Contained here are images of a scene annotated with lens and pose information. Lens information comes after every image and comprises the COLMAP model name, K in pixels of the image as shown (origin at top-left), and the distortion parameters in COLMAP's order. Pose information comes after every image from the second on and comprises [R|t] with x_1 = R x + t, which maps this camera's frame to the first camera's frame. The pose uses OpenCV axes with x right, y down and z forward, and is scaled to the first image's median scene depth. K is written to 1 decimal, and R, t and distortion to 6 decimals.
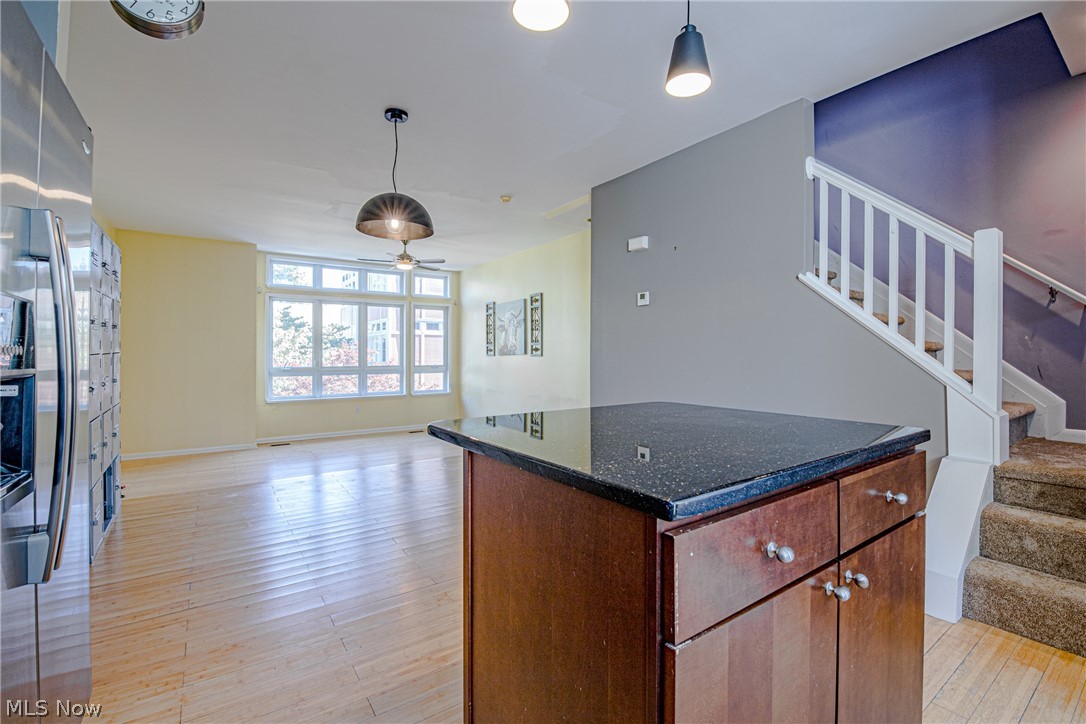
lens RADIAL K [[478.3, 0, 541.5], [0, 478.3, 350.6], [0, 0, 1]] dist [-0.018367, -0.001174]
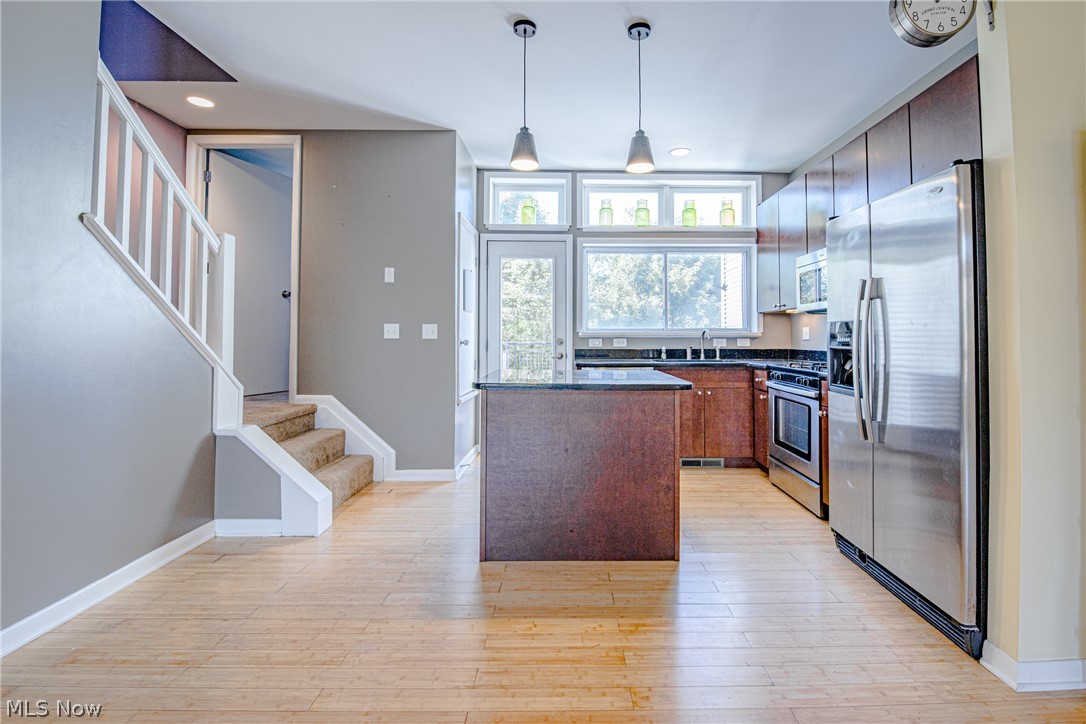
lens RADIAL K [[485.0, 0, 568.8], [0, 485.0, 324.8], [0, 0, 1]] dist [-0.011470, -0.000528]
pose [[-0.825087, 0.010793, 0.564903, -0.394436], [-0.007358, 0.999527, -0.029844, 0.003089], [-0.564958, -0.028780, -0.824617, 1.240229]]
